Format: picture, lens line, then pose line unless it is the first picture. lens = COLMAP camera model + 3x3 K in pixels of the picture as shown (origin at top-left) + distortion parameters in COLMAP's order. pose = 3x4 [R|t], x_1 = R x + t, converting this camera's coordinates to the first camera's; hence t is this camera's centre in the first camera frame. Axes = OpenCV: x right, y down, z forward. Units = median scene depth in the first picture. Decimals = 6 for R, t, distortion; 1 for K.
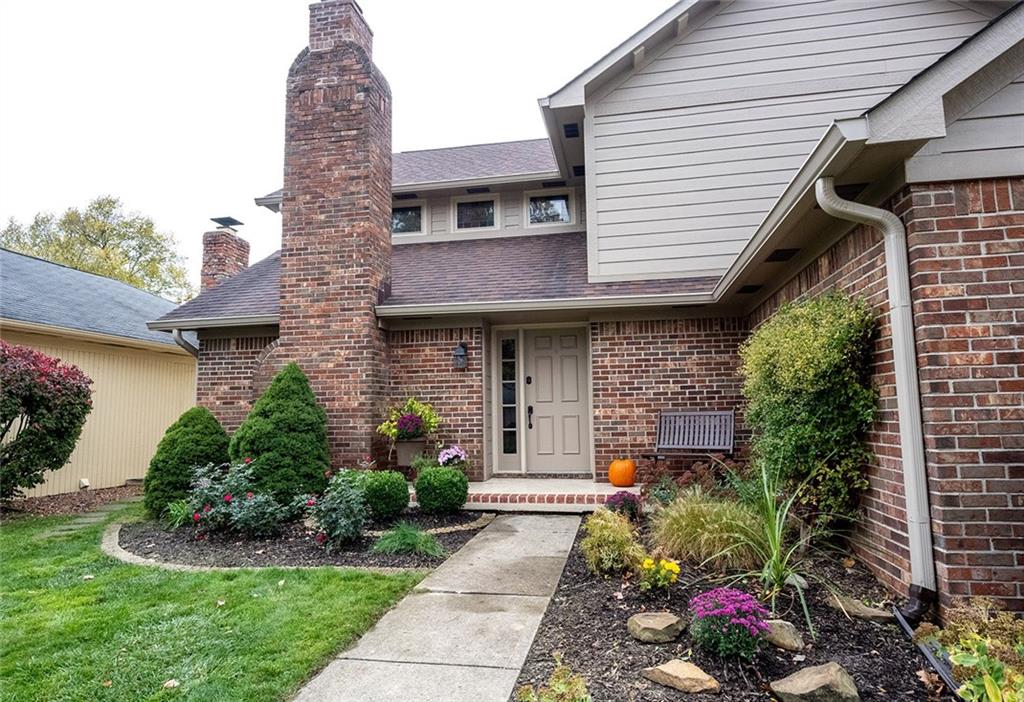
lens RADIAL K [[582.9, 0, 513.6], [0, 582.9, 351.7], [0, 0, 1]] dist [-0.004220, -0.000236]
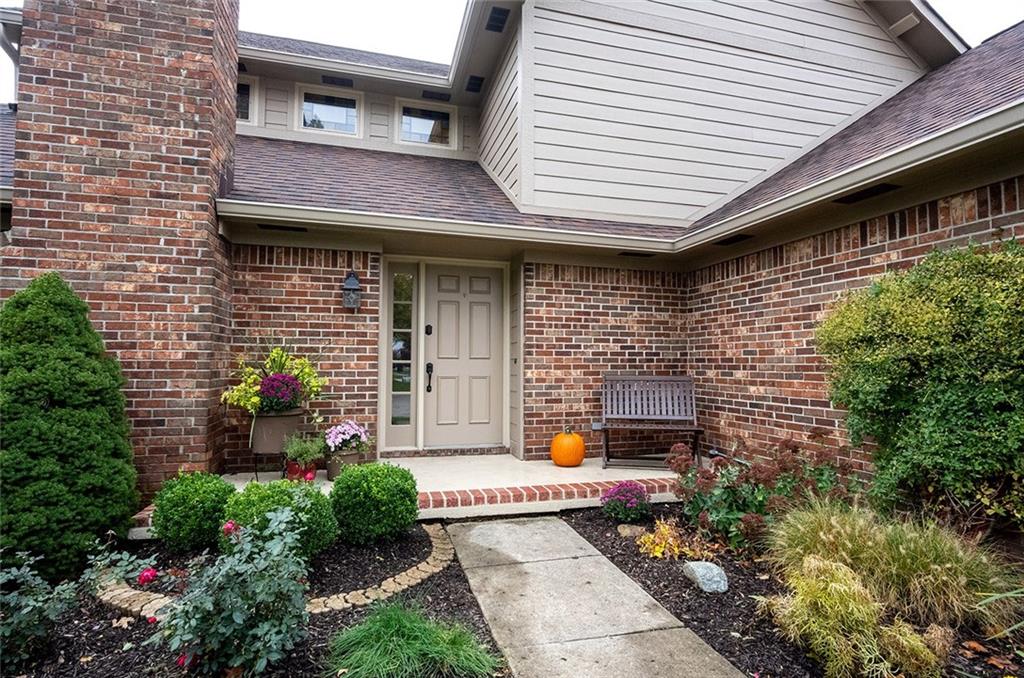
lens RADIAL K [[516.3, 0, 511.8], [0, 516.3, 338.7], [0, 0, 1]] dist [-0.004503, -0.000138]
pose [[0.898366, 0.043792, 0.437060, -0.191392], [-0.069100, 0.996718, 0.042167, 0.026324], [-0.433779, -0.068082, 0.898443, 0.366228]]
